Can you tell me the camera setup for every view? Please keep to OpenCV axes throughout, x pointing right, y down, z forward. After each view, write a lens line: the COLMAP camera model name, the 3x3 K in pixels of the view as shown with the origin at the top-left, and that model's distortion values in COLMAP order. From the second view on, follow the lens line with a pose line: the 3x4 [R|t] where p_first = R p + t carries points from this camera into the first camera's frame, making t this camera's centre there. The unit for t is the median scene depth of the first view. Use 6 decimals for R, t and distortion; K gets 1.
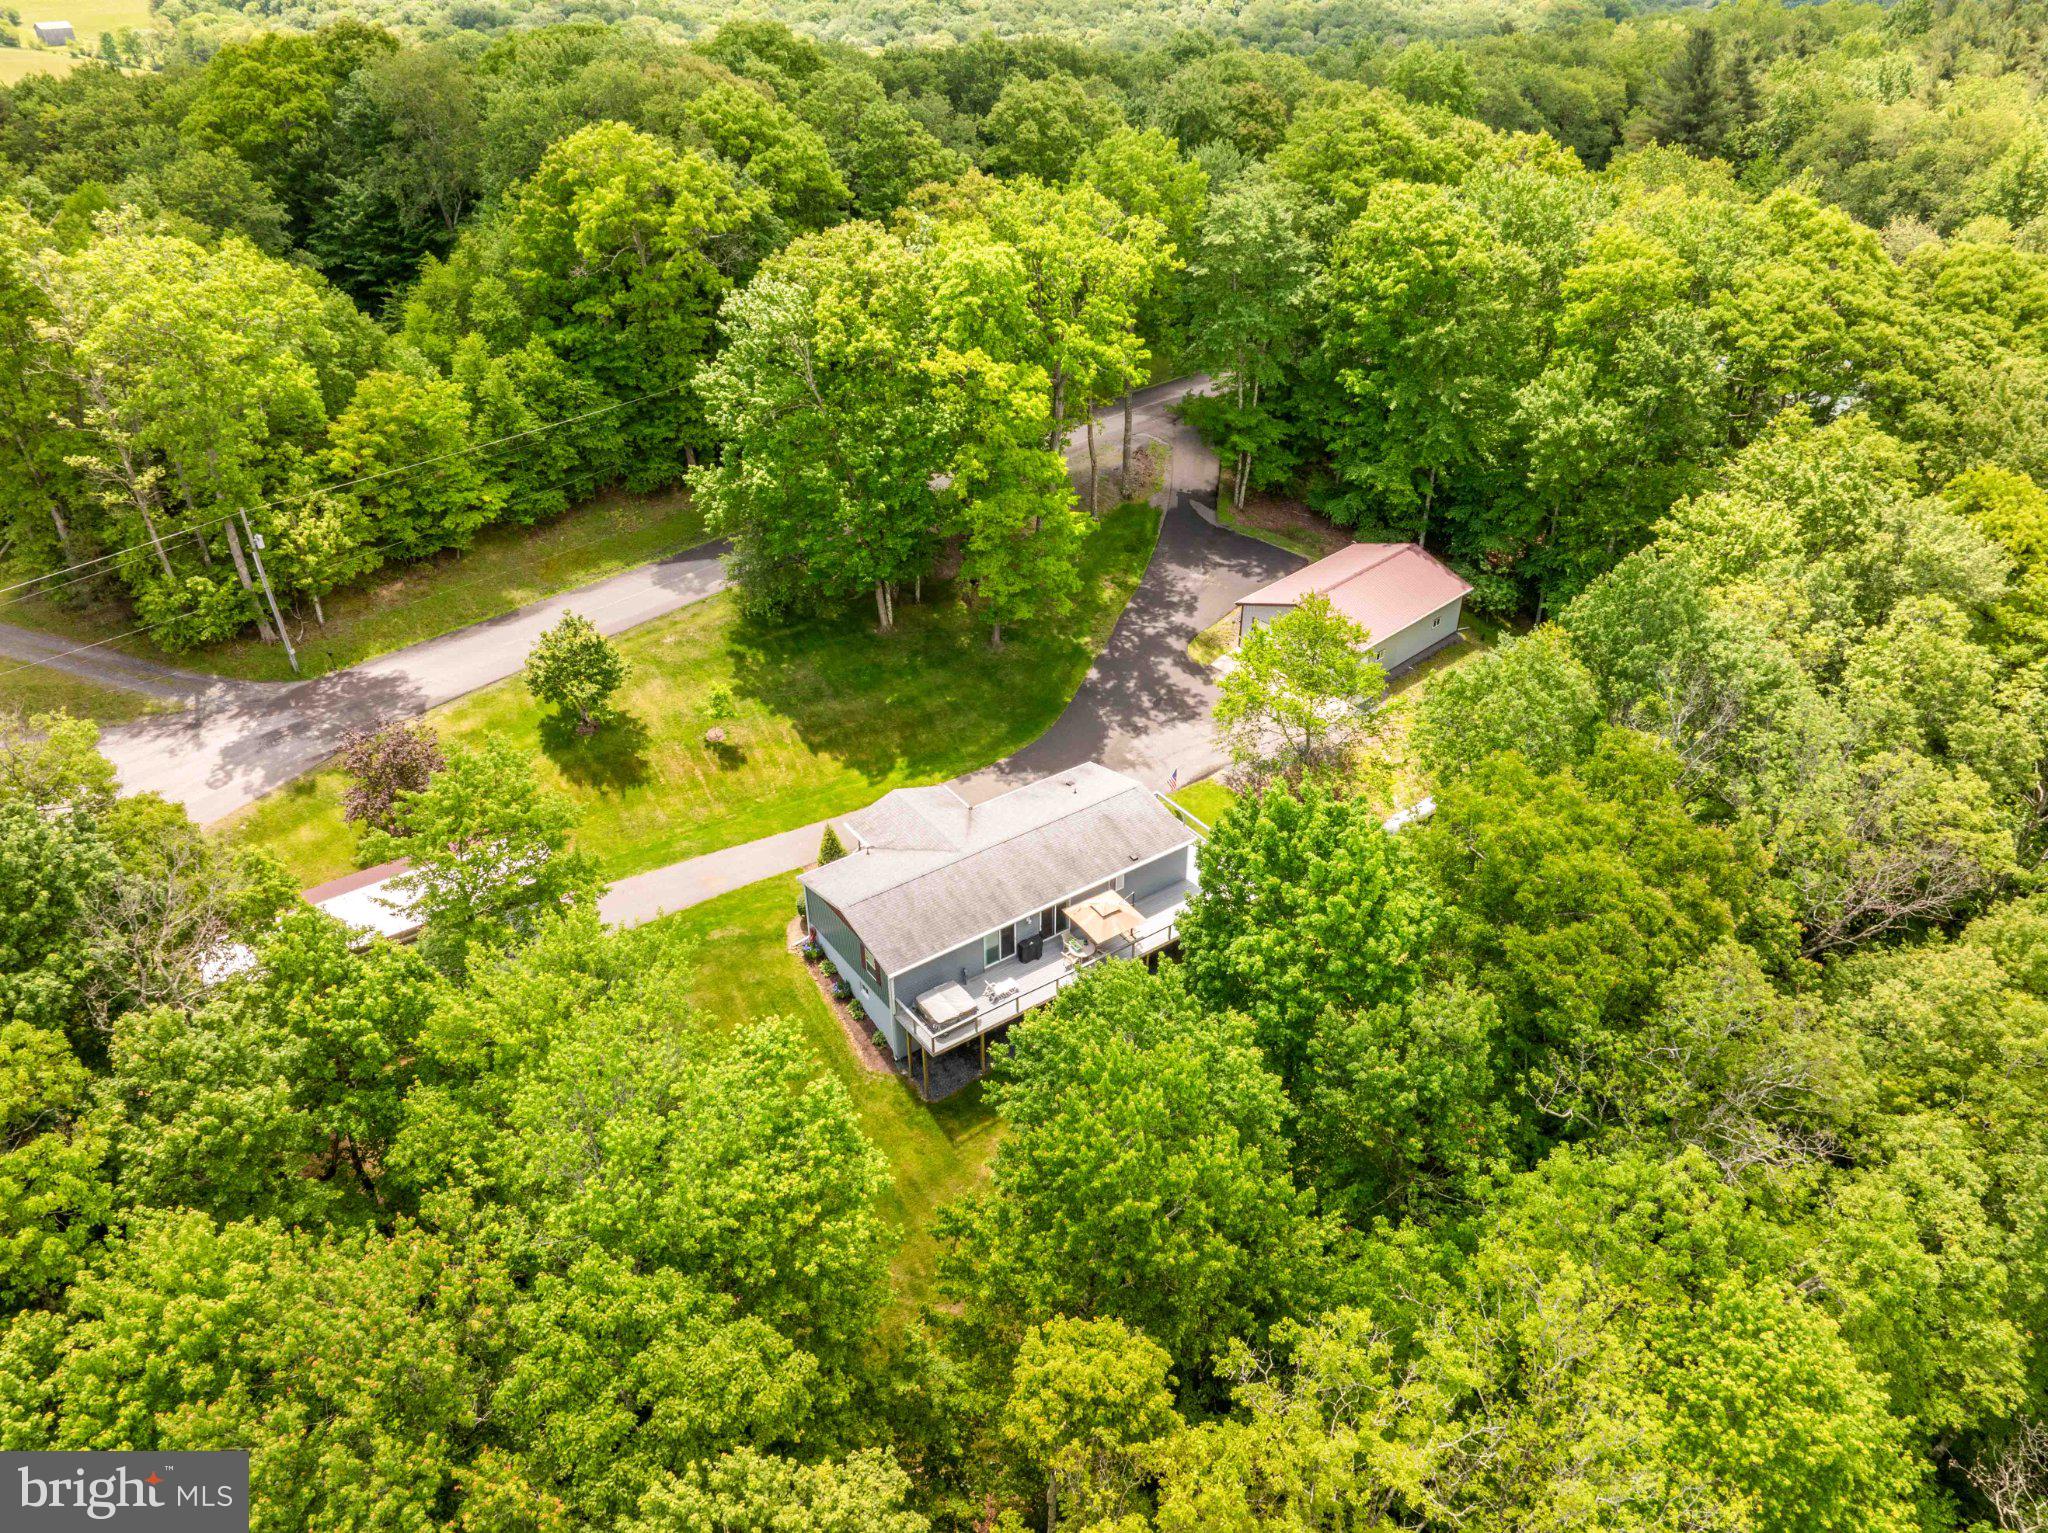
lens RADIAL K [[1445.1, 0, 1027.4], [0, 1445.1, 771.4], [0, 0, 1]] dist [-0.034144, -0.006010]
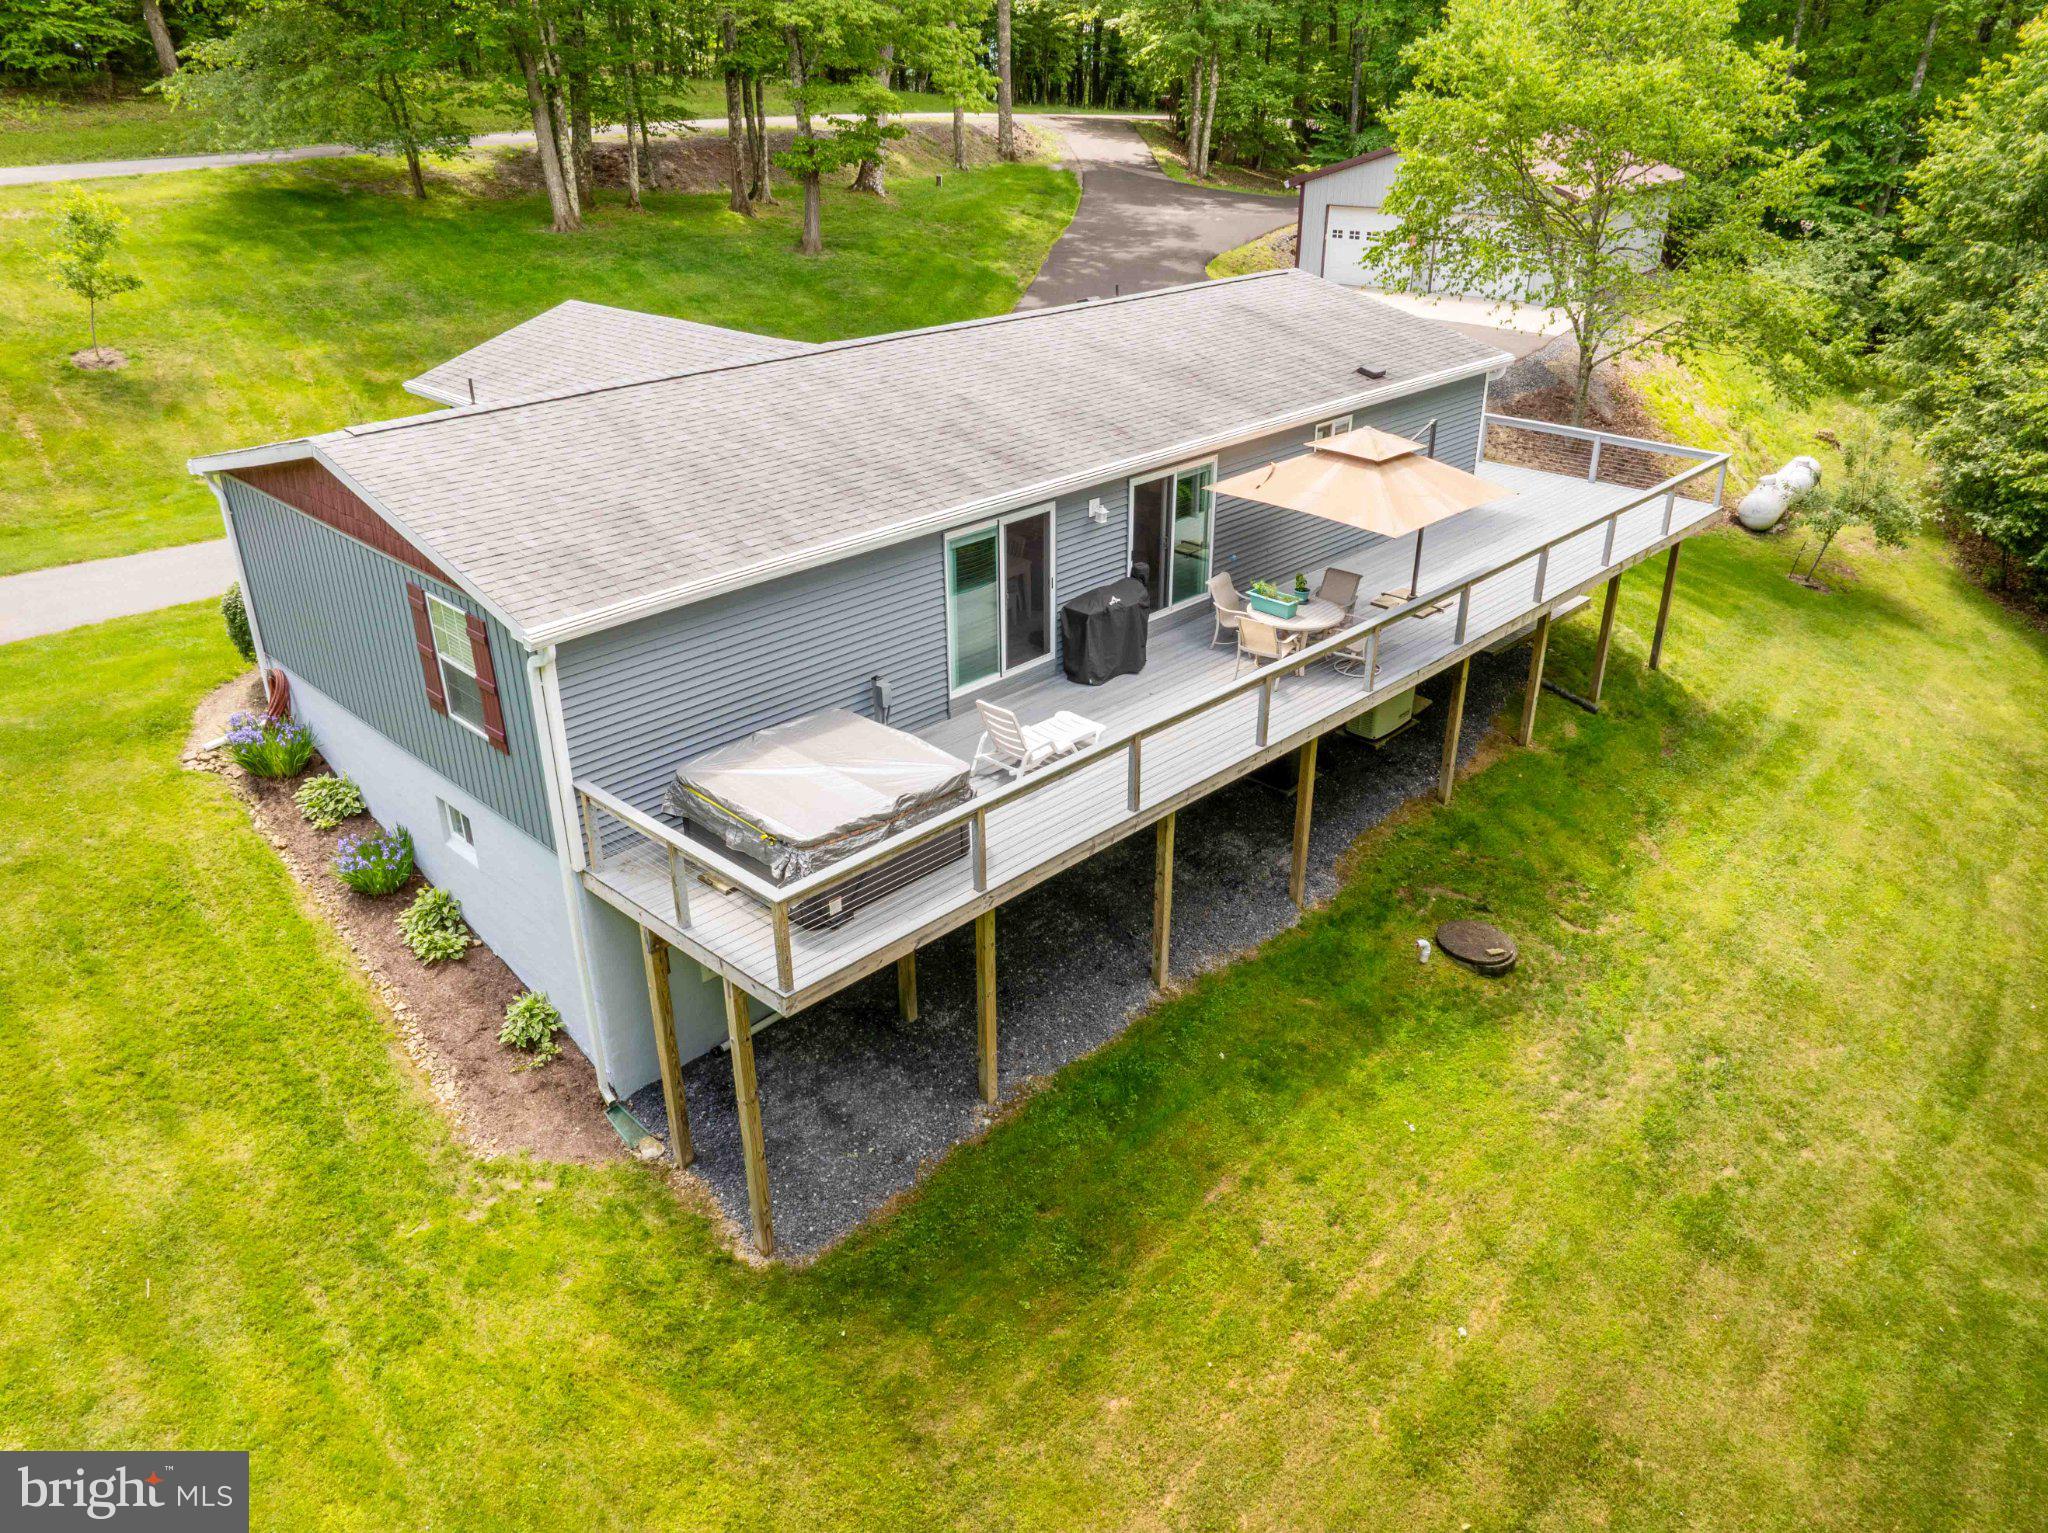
lens RADIAL K [[1445.1, 0, 1017.9], [0, 1445.1, 763.3], [0, 0, 1]] dist [-0.034144, -0.006010]
pose [[0.984166, -0.080245, 0.158043, -0.058140], [0.101187, 0.986435, -0.129259, 0.179897], [-0.145526, 0.143204, 0.978935, 0.747746]]
